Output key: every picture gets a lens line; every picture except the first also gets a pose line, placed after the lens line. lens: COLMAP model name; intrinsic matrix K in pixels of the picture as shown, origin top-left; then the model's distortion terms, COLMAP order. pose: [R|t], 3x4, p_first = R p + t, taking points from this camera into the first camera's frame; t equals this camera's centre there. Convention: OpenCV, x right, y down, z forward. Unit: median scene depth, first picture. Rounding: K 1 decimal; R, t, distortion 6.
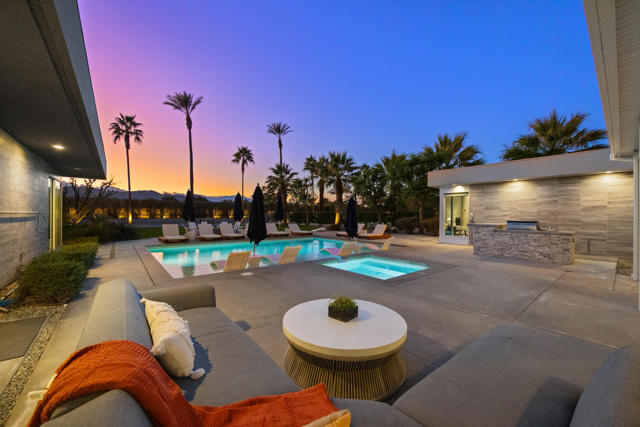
lens RADIAL K [[249.6, 0, 321.0], [0, 249.6, 214.1], [0, 0, 1]] dist [-0.003717, -0.000542]
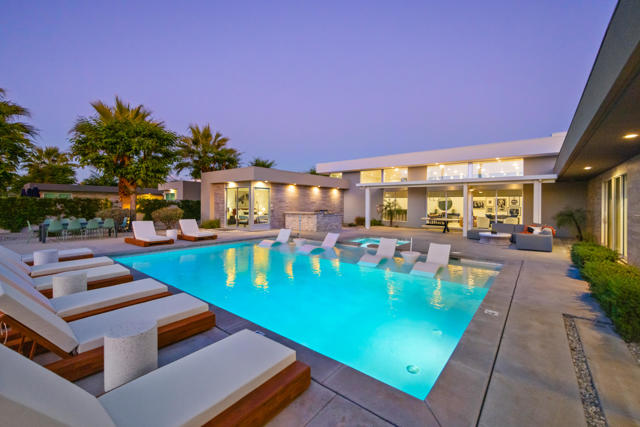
lens RADIAL K [[272.9, 0, 323.5], [0, 272.9, 203.6], [0, 0, 1]] dist [0.013582, 0.000425]
pose [[-0.215835, -0.006031, 0.976411, -0.881373], [-0.005841, 0.999971, 0.004886, -0.020883], [-0.976412, -0.004648, -0.215864, 1.119832]]
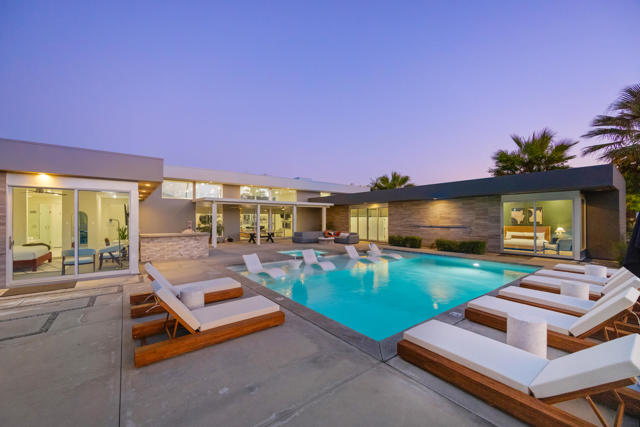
lens RADIAL K [[249.6, 0, 322.0], [0, 249.6, 218.1], [0, 0, 1]] dist [-0.003717, -0.000542]
pose [[-0.999751, -0.004675, 0.021830, 0.044774], [-0.004703, 0.999988, -0.001239, -0.026422], [-0.021824, -0.001341, -0.999761, 1.854649]]
